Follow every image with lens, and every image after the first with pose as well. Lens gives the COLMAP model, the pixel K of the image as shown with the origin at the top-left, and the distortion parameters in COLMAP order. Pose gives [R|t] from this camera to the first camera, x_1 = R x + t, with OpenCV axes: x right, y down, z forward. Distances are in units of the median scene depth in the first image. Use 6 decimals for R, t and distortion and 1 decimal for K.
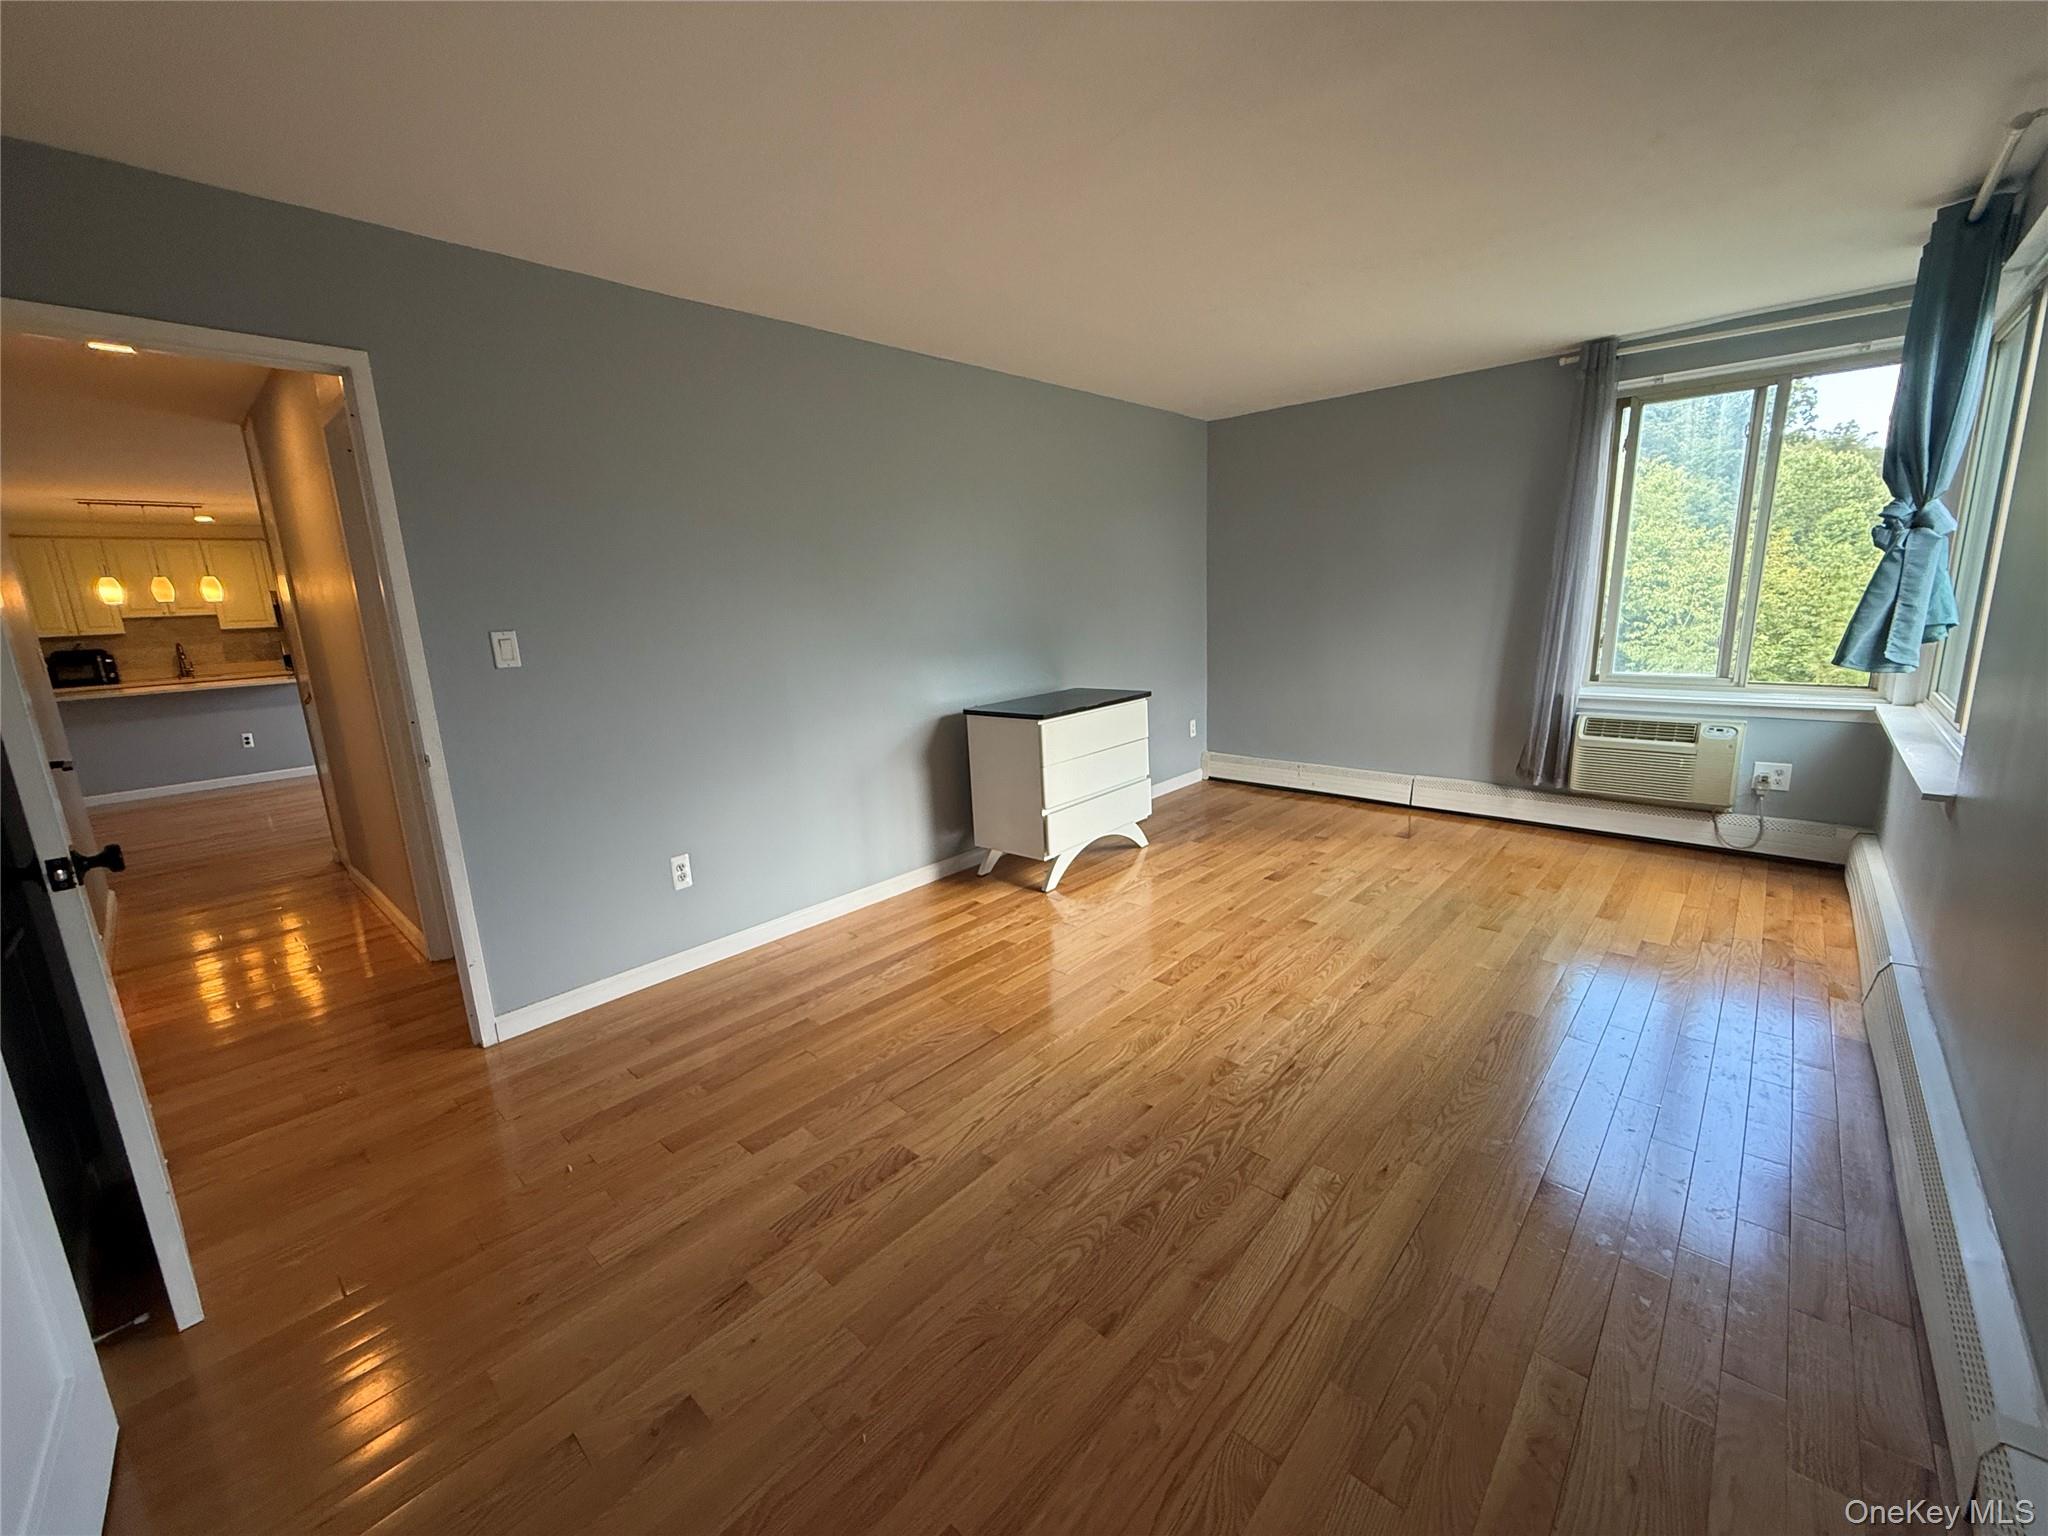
lens RADIAL K [[816.4, 0, 1018.4], [0, 816.4, 765.2], [0, 0, 1]] dist [0.000799, 0.000194]
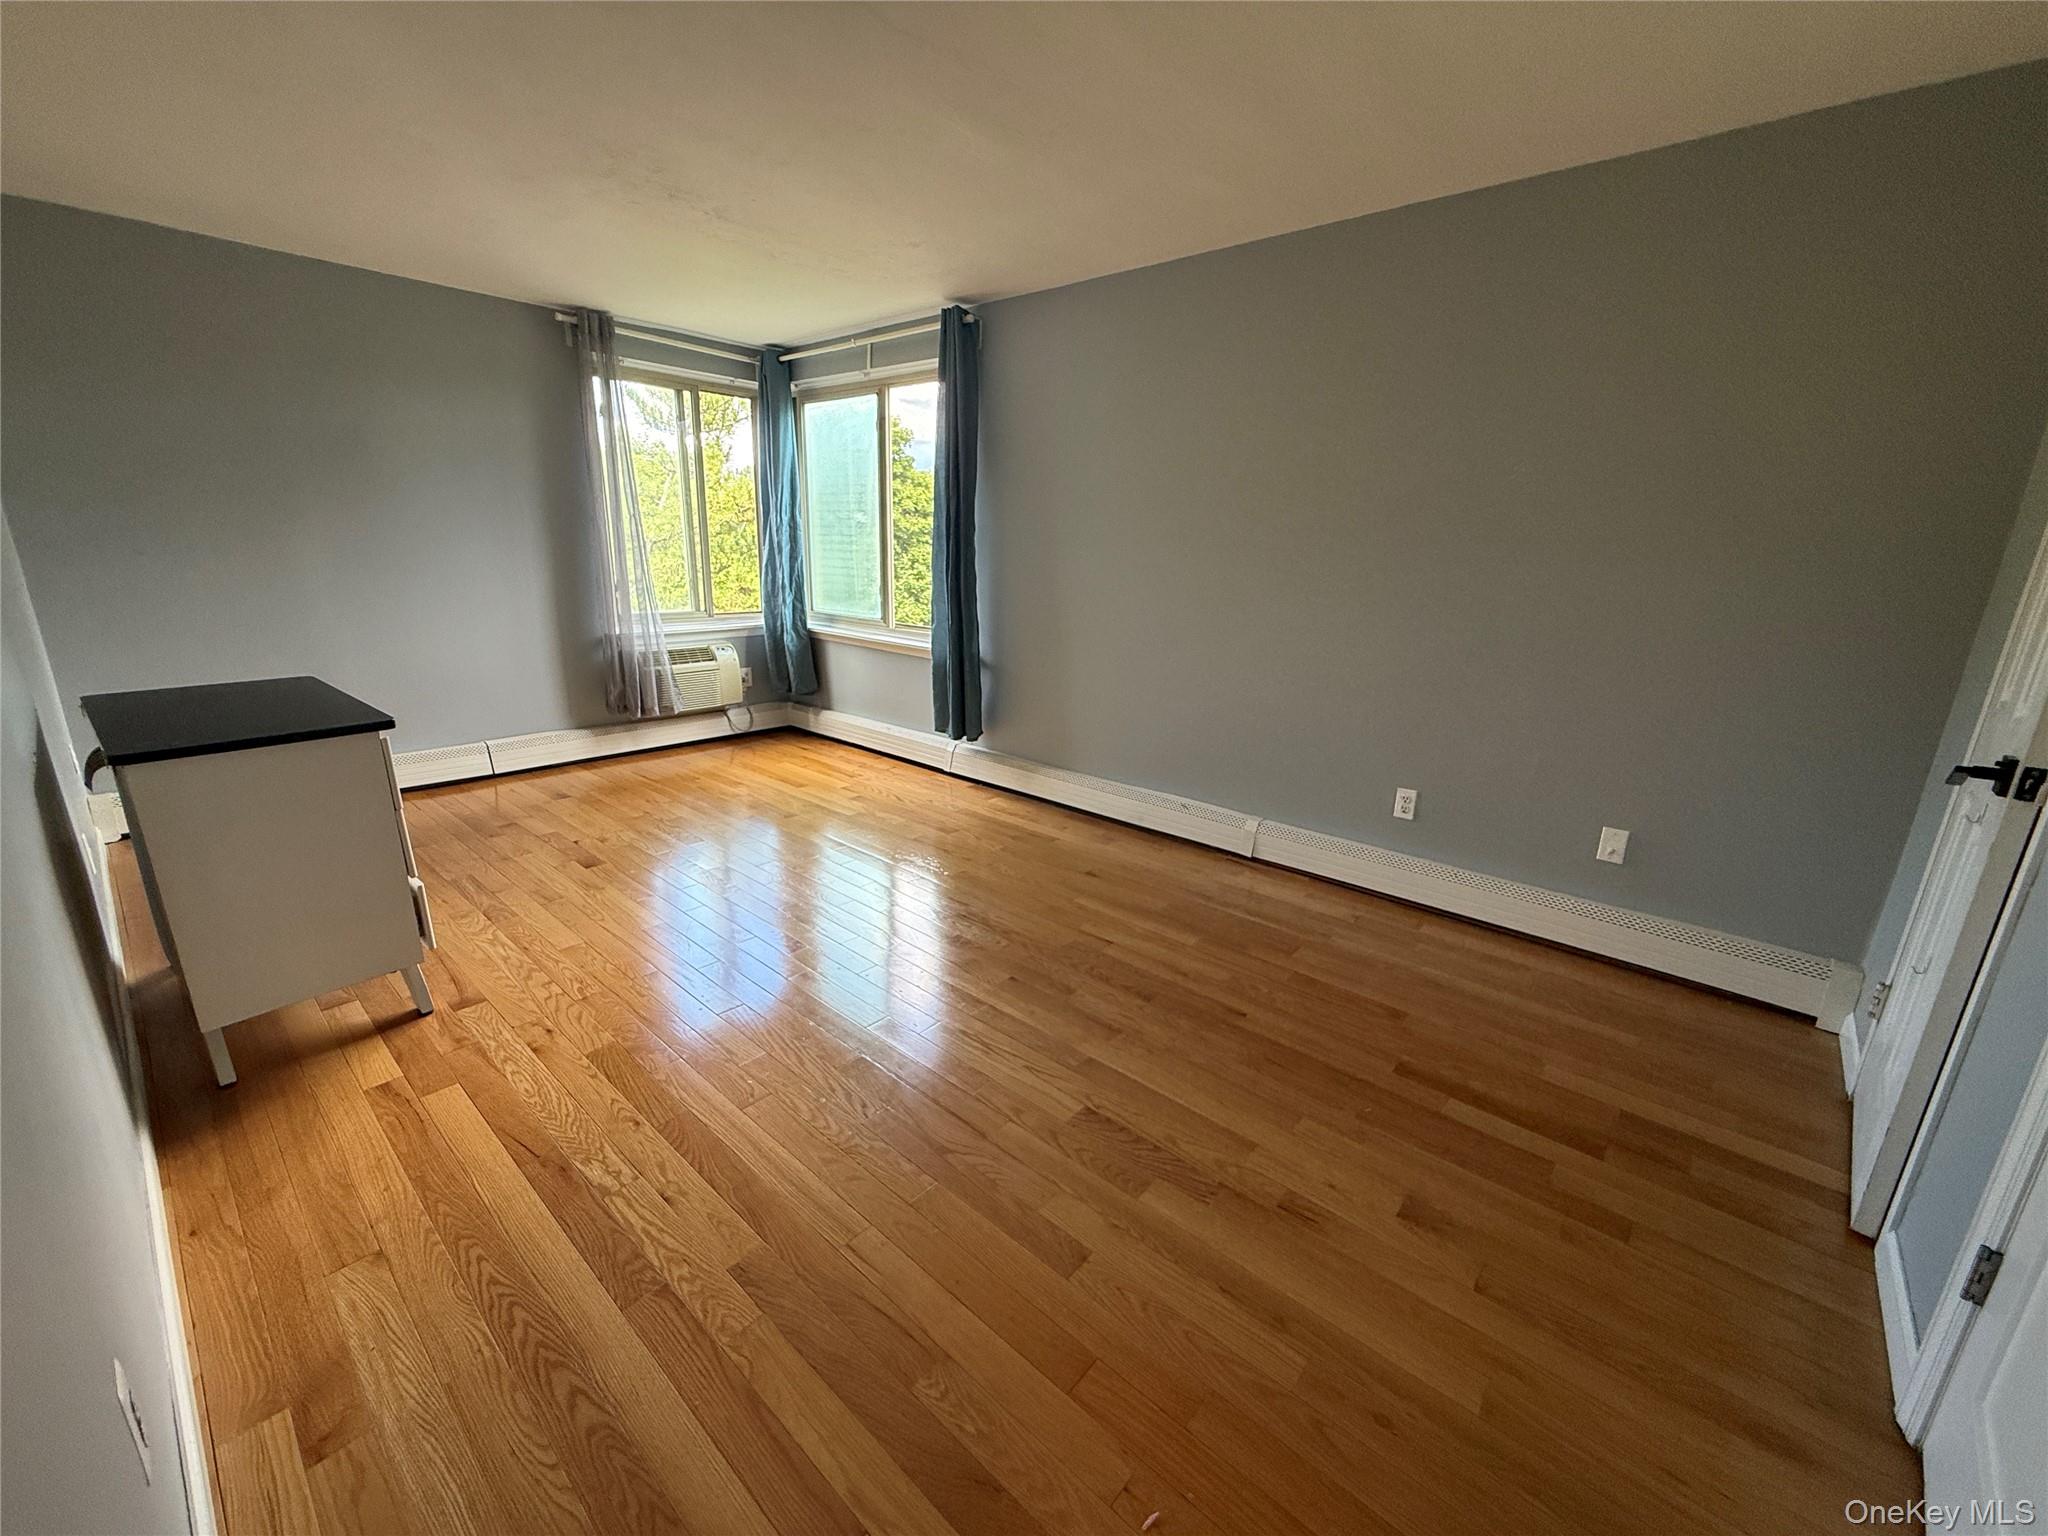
lens RADIAL K [[816.4, 0, 1018.4], [0, 816.4, 765.2], [0, 0, 1]] dist [0.000799, 0.000194]
pose [[-0.022976, -0.225969, 0.973863, -0.551372], [0.180325, 0.957207, 0.226359, -0.081379], [-0.983339, 0.180813, 0.018755, 0.557233]]
